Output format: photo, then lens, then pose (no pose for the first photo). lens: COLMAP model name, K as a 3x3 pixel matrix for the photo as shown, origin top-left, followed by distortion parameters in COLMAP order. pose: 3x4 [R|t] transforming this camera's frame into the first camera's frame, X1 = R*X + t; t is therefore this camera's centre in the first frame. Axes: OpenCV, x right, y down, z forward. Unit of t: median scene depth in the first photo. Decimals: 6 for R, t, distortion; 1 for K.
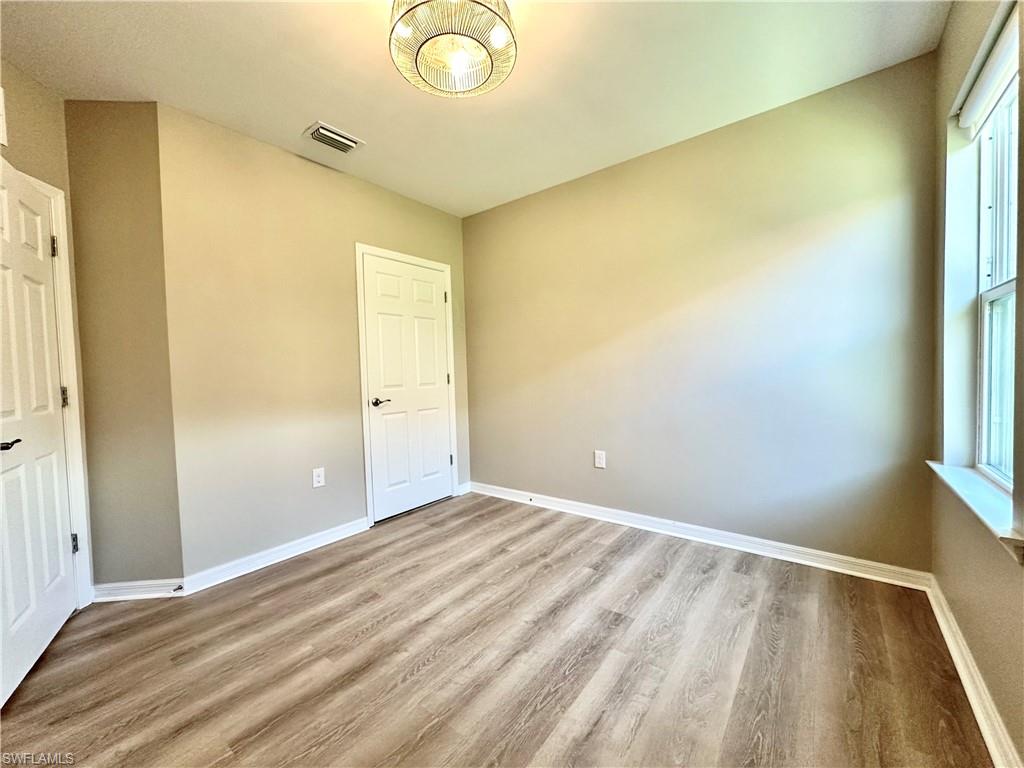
lens RADIAL K [[407.7, 0, 512.0], [0, 407.7, 384.0], [0, 0, 1]] dist [-0.003449, 0.000422]
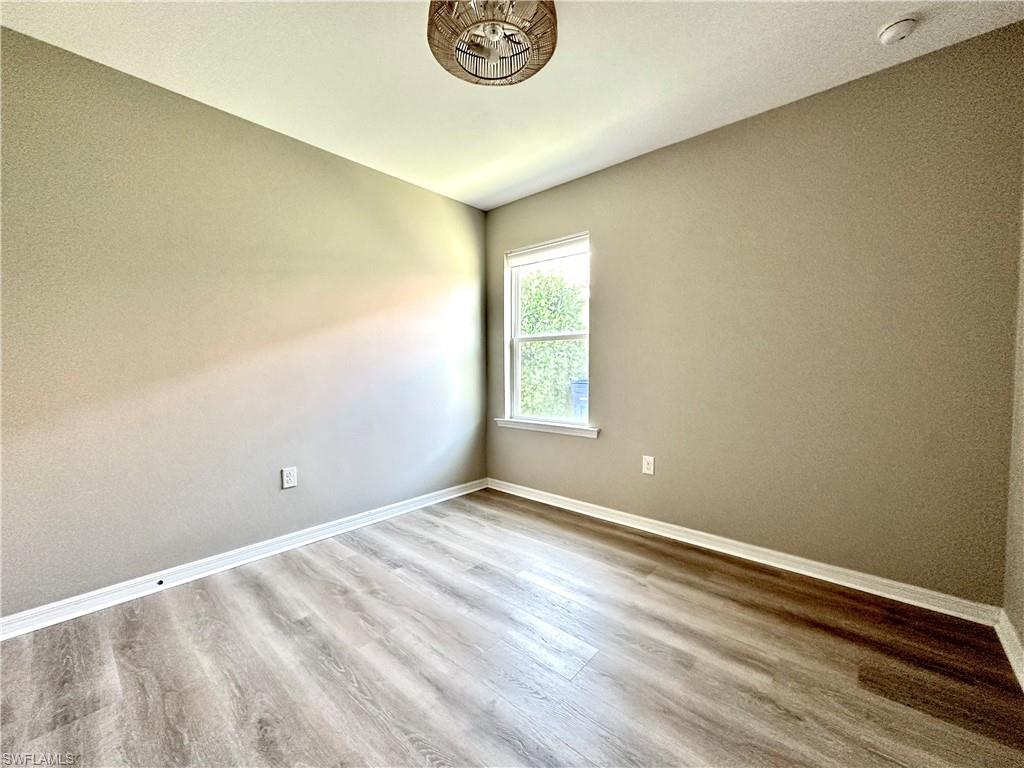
lens RADIAL K [[407.7, 0, 512.0], [0, 407.7, 384.0], [0, 0, 1]] dist [-0.003449, 0.000422]
pose [[0.070287, -0.020165, 0.997323, -0.736951], [0.036717, 0.999170, 0.017614, -0.005566], [-0.996851, 0.035381, 0.070969, 0.603567]]
